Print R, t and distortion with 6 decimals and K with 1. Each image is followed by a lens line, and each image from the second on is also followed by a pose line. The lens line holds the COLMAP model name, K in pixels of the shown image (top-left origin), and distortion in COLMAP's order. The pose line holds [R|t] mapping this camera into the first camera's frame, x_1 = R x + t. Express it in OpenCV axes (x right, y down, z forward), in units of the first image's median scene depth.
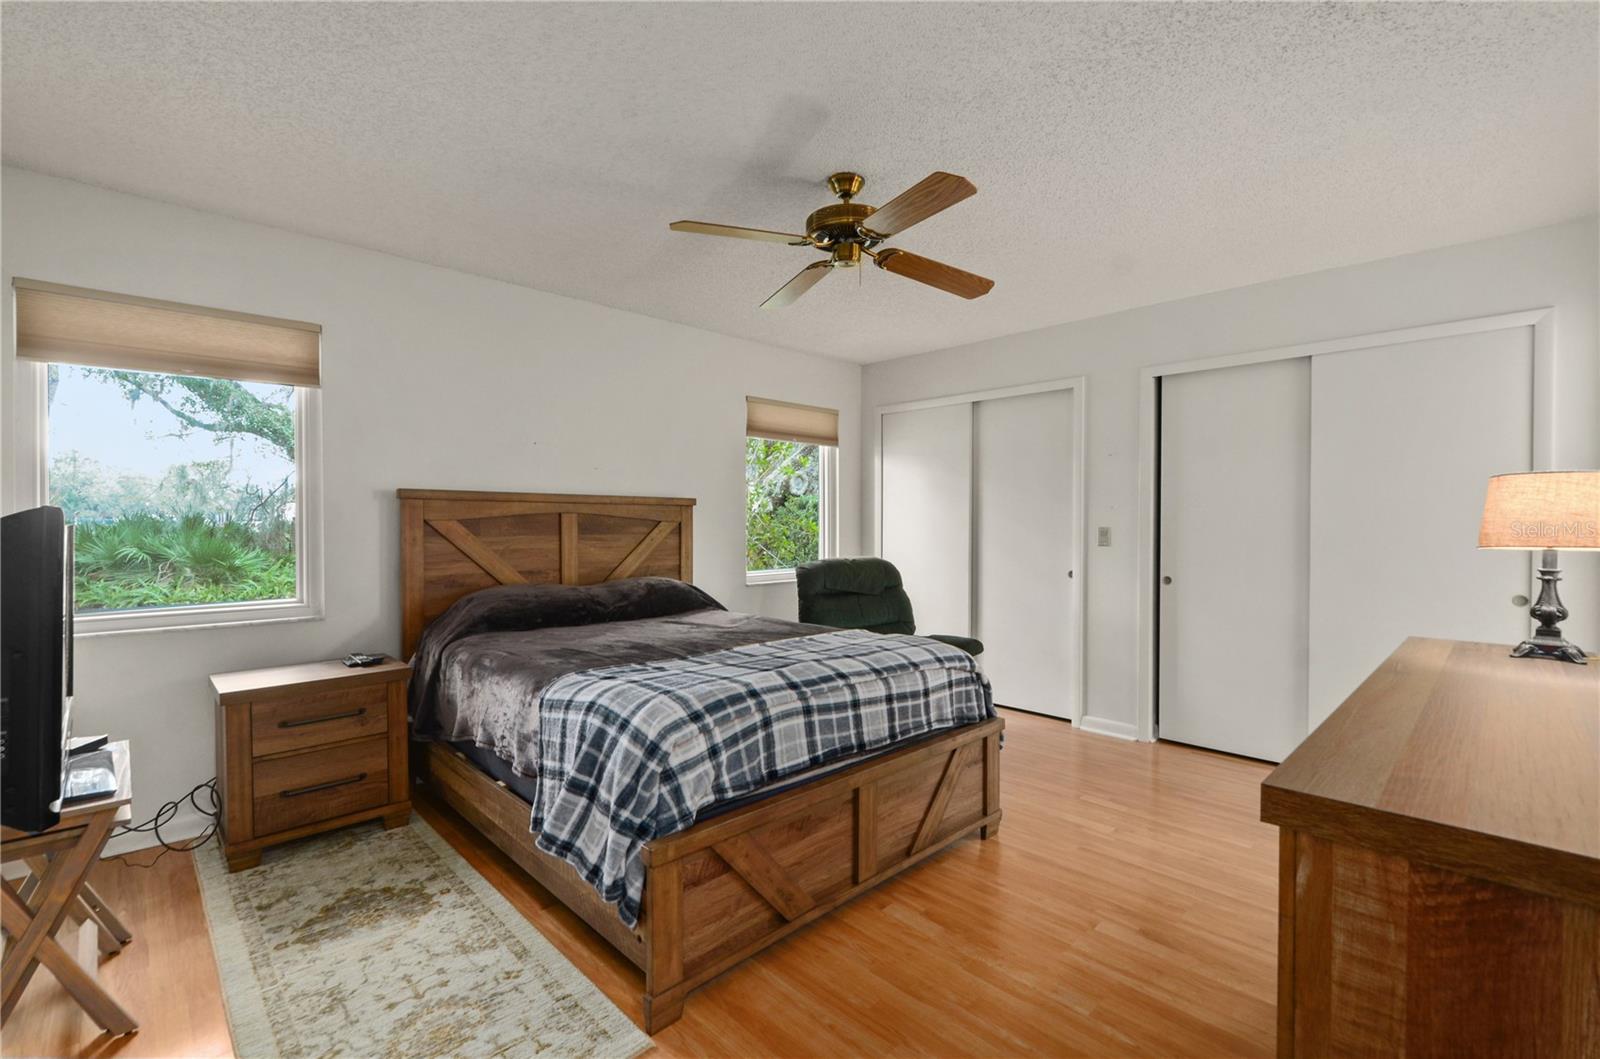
lens RADIAL K [[711.5, 0, 805.4], [0, 711.5, 535.6], [0, 0, 1]] dist [-0.044486, -0.000178]
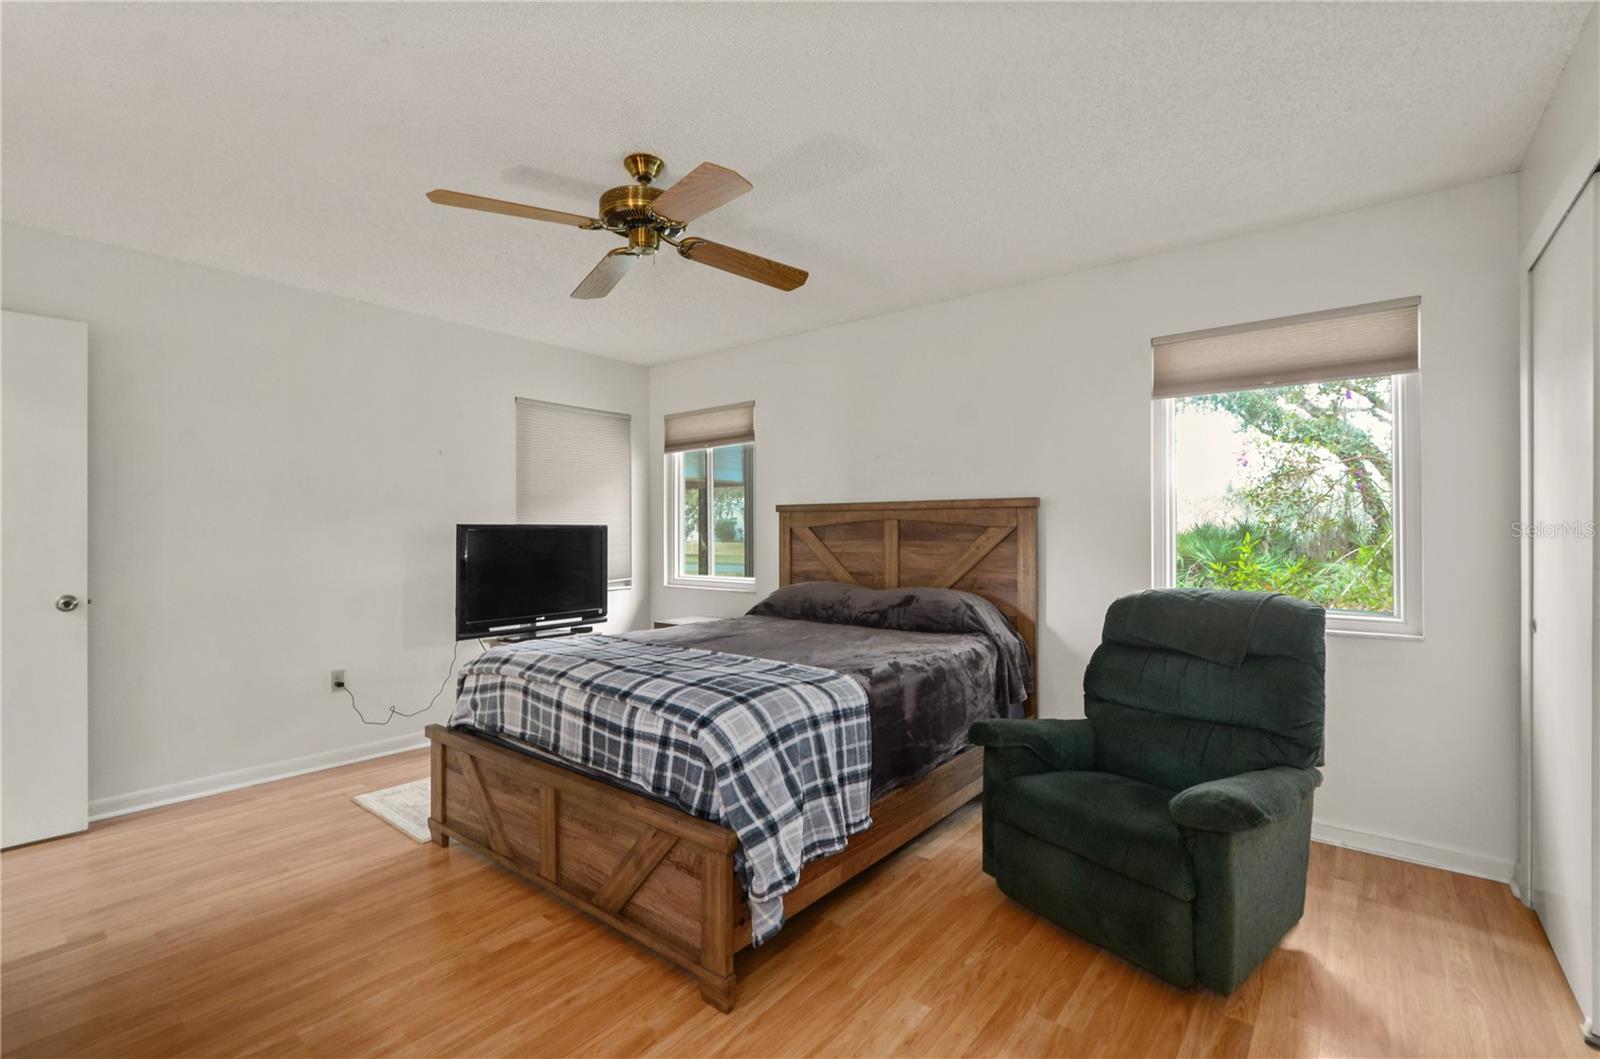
lens RADIAL K [[711.4, 0, 794.3], [0, 711.4, 526.0], [0, 0, 1]] dist [-0.000185, -0.000758]
pose [[0.114601, -0.005643, -0.993396, 0.741046], [-0.009170, 0.999935, -0.006738, -0.015447], [0.993369, 0.009881, 0.114542, 0.783954]]
